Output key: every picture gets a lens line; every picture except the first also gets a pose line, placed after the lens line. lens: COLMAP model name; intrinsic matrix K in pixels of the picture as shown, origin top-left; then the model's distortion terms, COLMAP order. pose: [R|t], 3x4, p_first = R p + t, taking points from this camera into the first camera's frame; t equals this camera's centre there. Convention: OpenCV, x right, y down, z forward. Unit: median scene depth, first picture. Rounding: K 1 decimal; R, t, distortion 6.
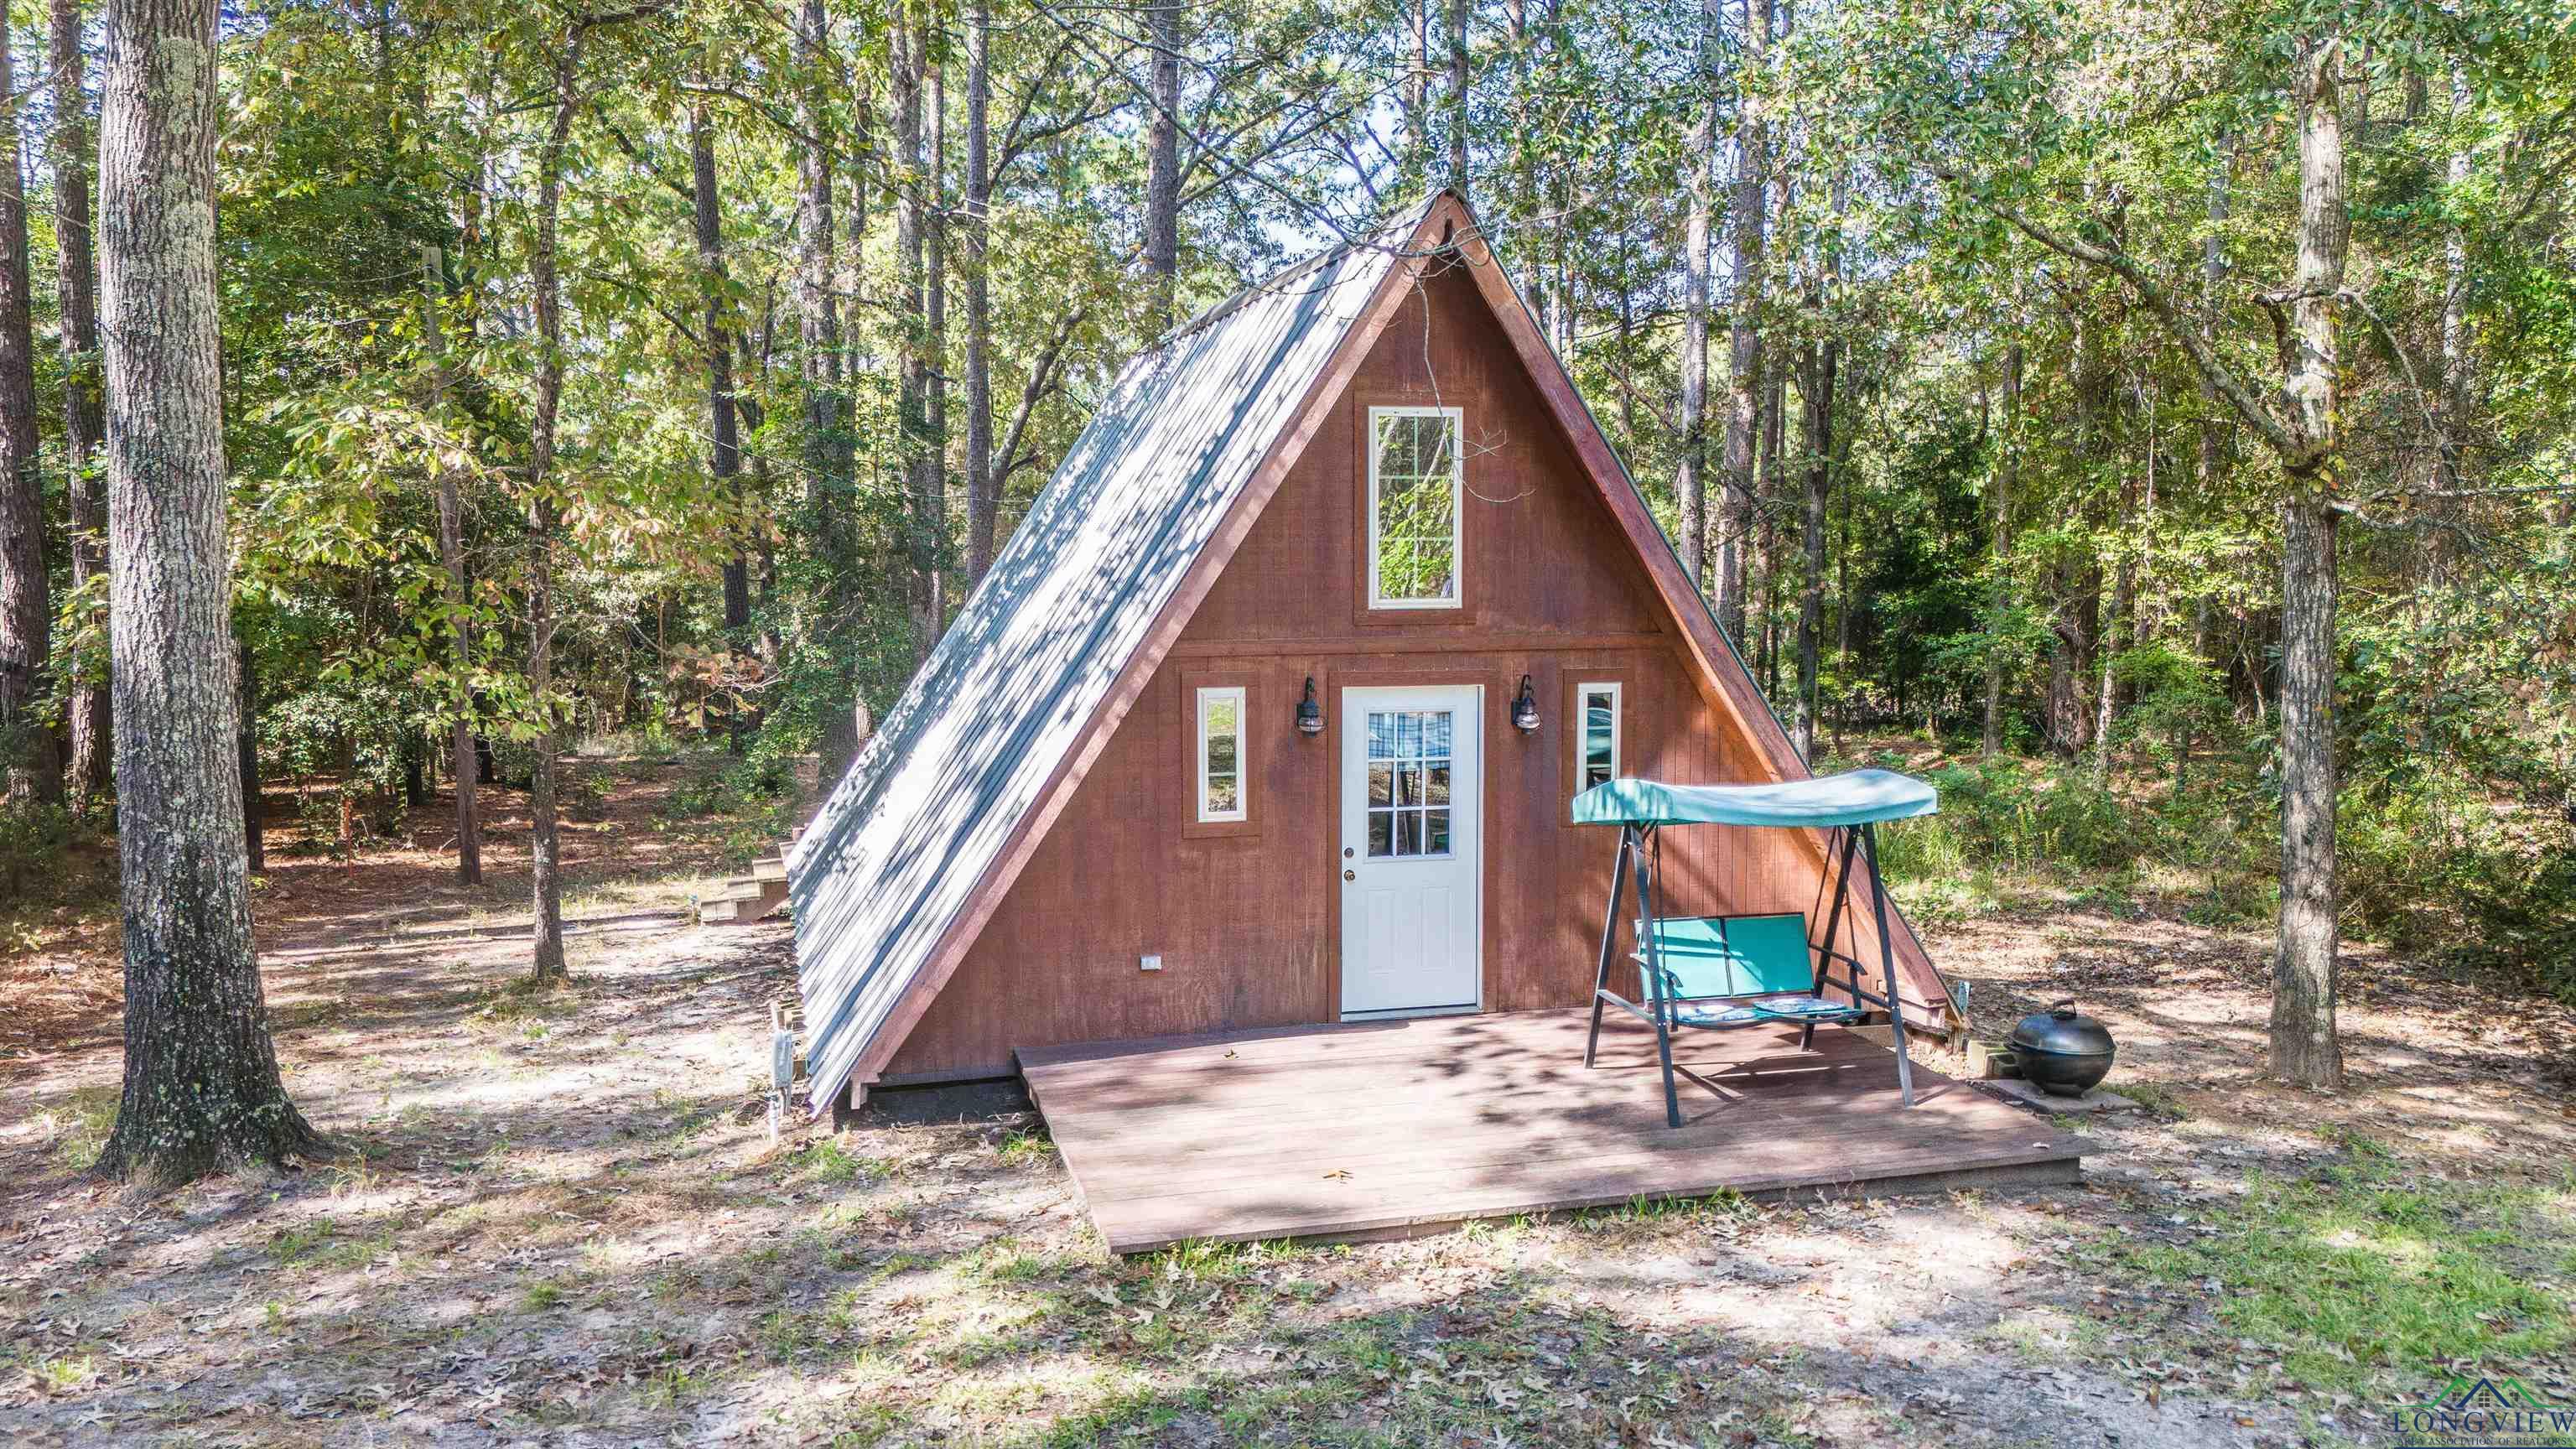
lens RADIAL K [[1866.1, 0, 1286.7], [0, 1866.1, 705.3], [0, 0, 1]] dist [0.124822, -0.128508]
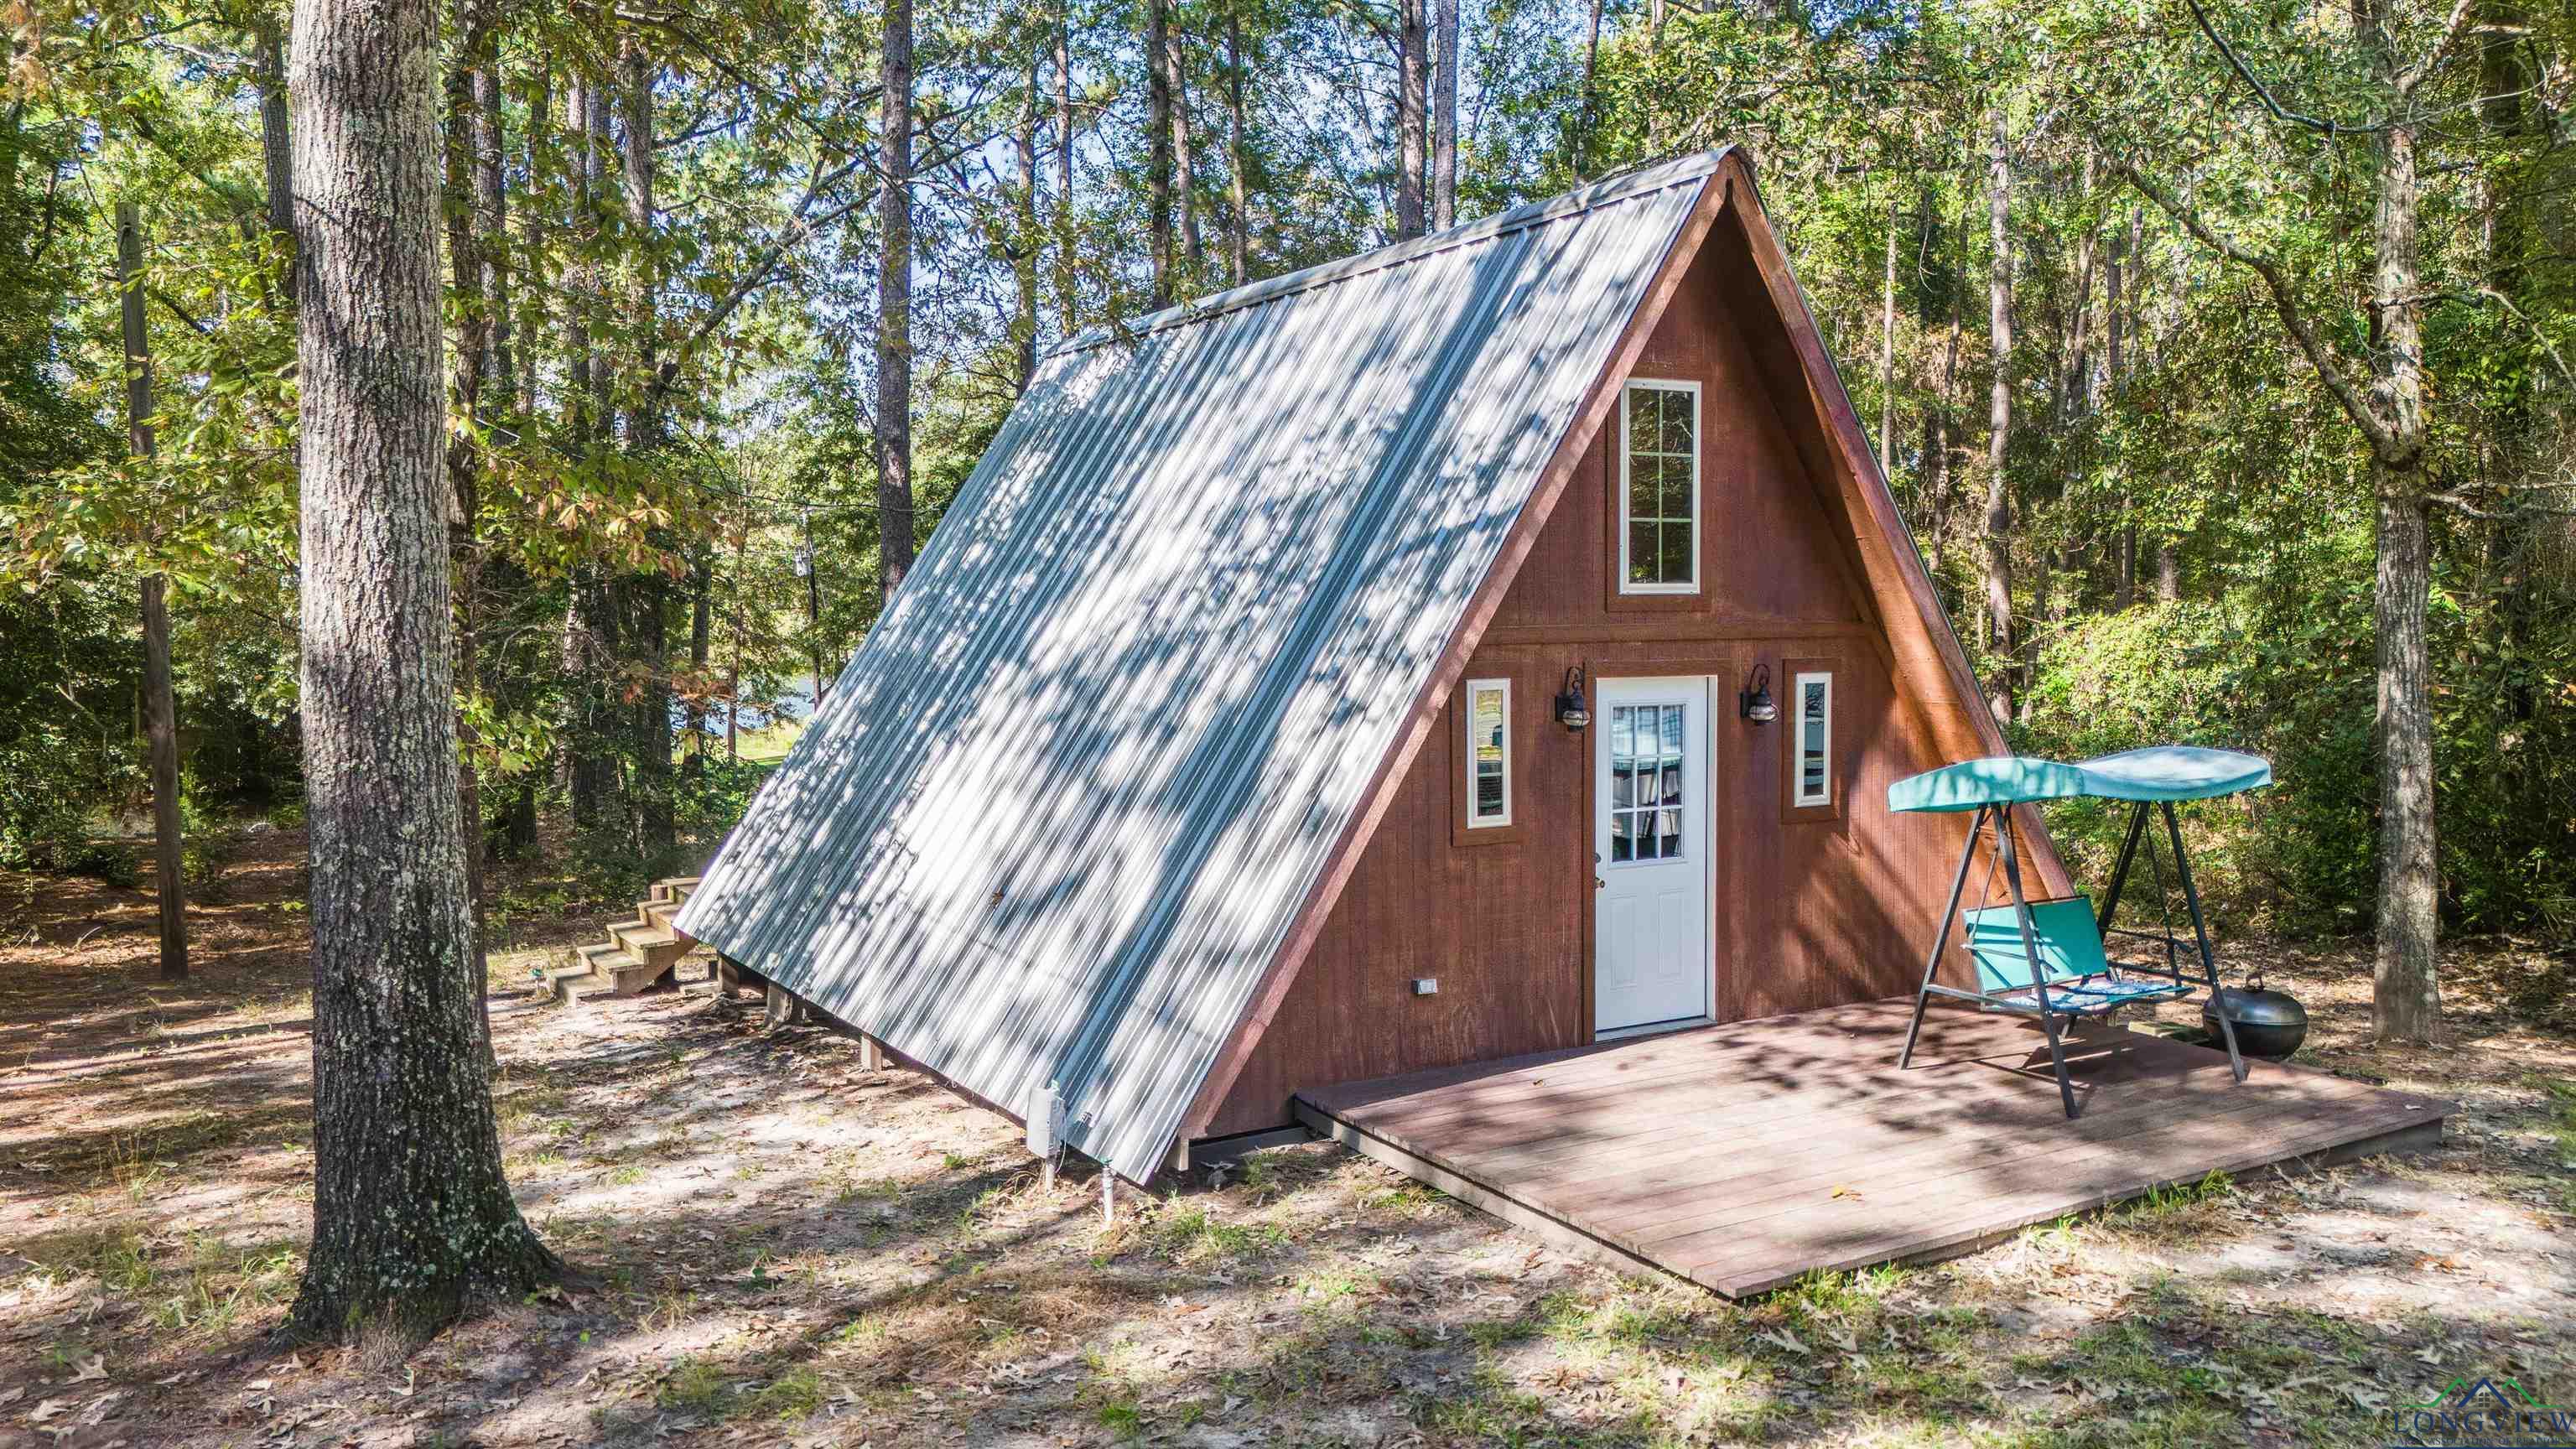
lens RADIAL K [[1866.1, 0, 1286.7], [0, 1866.1, 705.3], [0, 0, 1]] dist [0.124822, -0.128508]
pose [[0.963381, -0.017683, 0.267553, -0.377064], [0.026480, 0.999220, -0.029305, 0.027486], [-0.266826, 0.035316, 0.963097, 0.149748]]
